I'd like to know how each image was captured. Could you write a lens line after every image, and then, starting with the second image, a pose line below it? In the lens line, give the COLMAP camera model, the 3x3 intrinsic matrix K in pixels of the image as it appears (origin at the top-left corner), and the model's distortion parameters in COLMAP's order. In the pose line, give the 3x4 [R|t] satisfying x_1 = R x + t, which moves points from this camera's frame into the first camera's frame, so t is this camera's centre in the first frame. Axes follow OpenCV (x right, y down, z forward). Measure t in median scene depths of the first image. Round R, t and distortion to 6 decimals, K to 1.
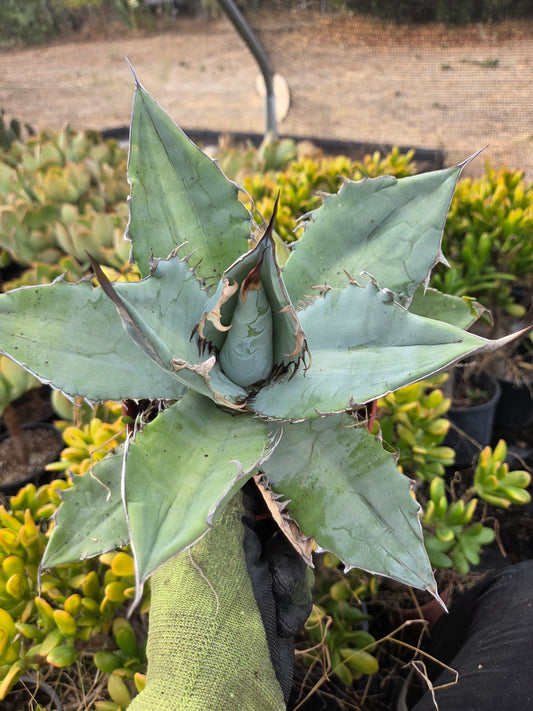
lens RADIAL K [[469.0, 0, 266.5], [0, 469.0, 355.5], [0, 0, 1]] dist [0.043966, -0.000821]
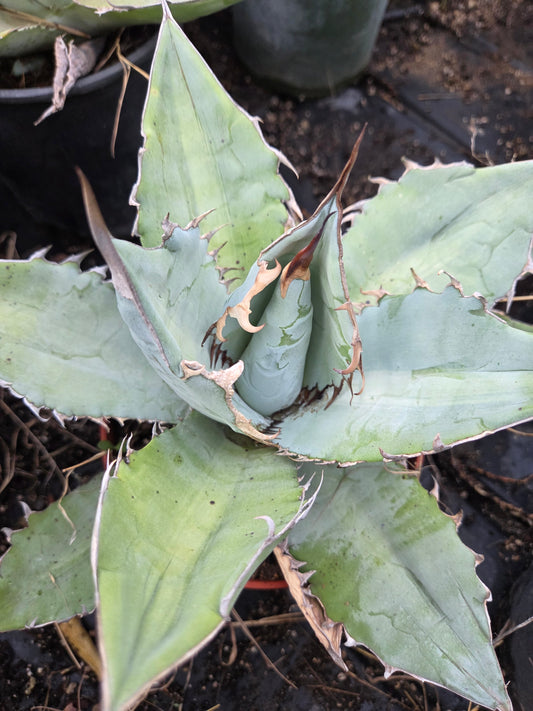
lens RADIAL K [[492.6, 0, 266.5], [0, 492.6, 355.5], [0, 0, 1]] dist [0.025738, -0.040319]
pose [[0.996566, 0.080865, 0.017826, -0.069008], [-0.079354, 0.994138, -0.073435, 0.033415], [-0.023660, 0.071768, 0.997141, 0.201605]]
